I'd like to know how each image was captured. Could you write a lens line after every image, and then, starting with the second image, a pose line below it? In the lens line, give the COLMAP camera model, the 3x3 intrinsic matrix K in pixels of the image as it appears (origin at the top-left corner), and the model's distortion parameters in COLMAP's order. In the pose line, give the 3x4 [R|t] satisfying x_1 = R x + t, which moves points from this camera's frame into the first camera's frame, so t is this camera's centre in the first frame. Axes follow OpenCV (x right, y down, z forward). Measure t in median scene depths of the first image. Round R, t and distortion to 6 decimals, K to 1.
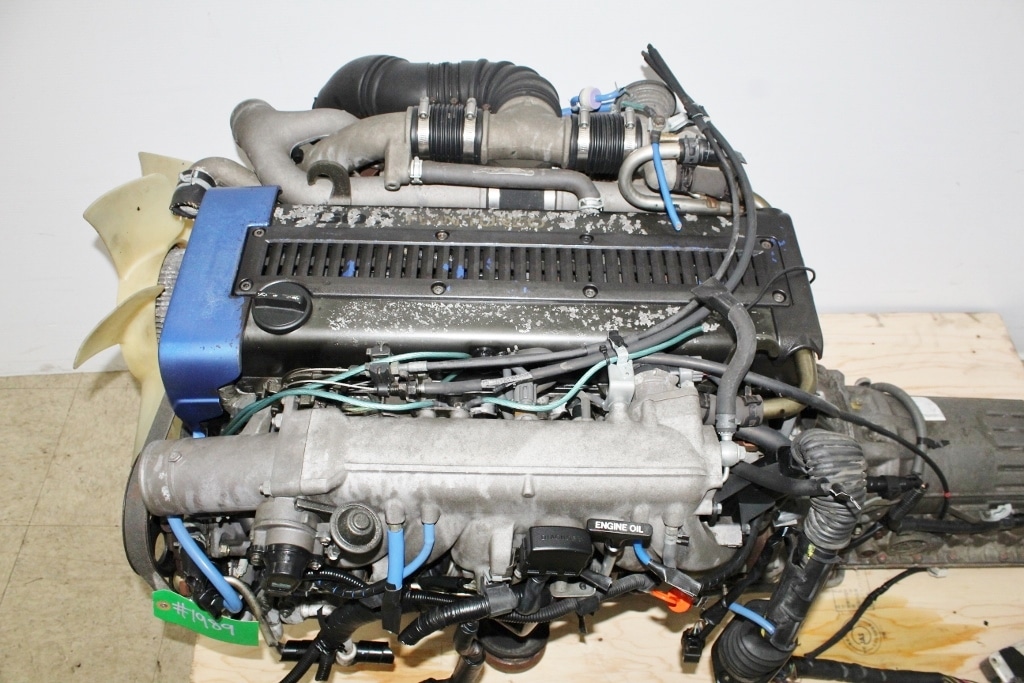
lens RADIAL K [[851.9, 0, 524.9], [0, 851.9, 346.7], [0, 0, 1]] dist [-0.166748, 0.151577]
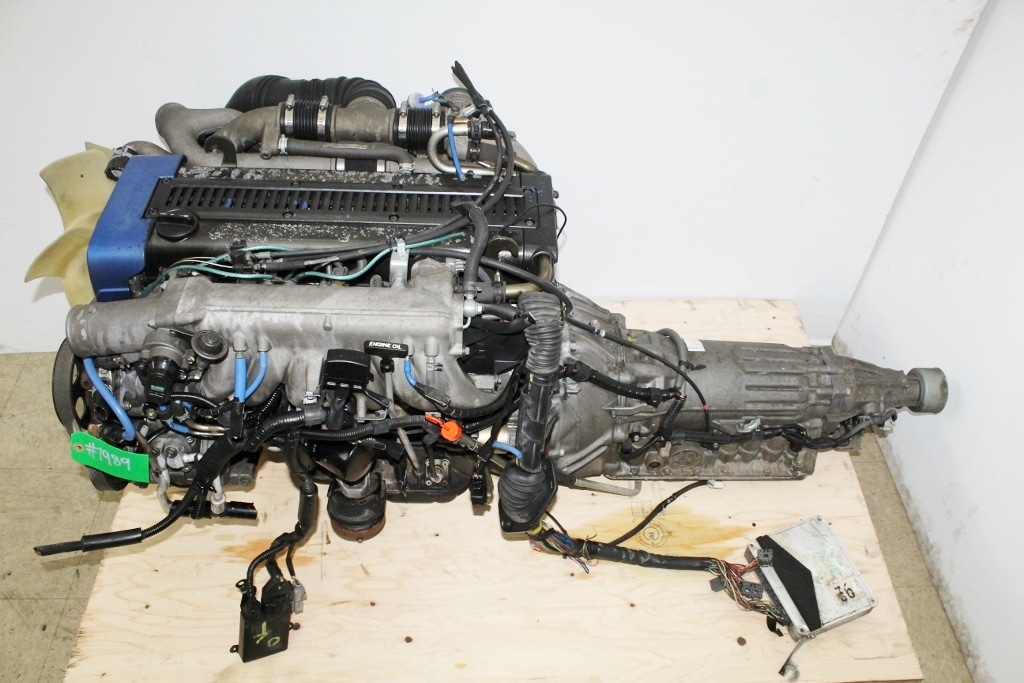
lens RADIAL K [[851.9, 0, 518.6], [0, 851.9, 342.0], [0, 0, 1]] dist [-0.166748, 0.151577]
pose [[0.999166, 0.004724, 0.040553, 0.207529], [-0.000005, 0.993297, -0.115586, 0.277234], [-0.040827, 0.115489, 0.992469, -0.355032]]
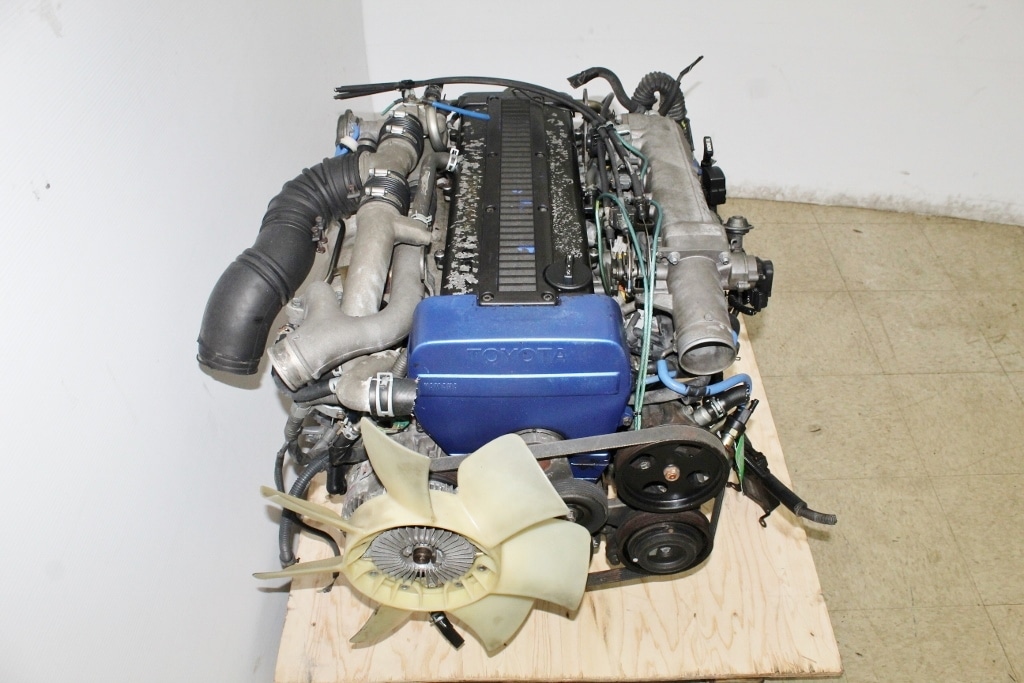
lens RADIAL K [[851.9, 0, 511.1], [0, 851.9, 339.4], [0, 0, 1]] dist [-0.166748, 0.151577]
pose [[0.004062, -0.690248, 0.723562, -1.124993], [0.816779, 0.419747, 0.395835, -0.512536], [-0.576937, 0.589382, 0.565485, 0.338370]]
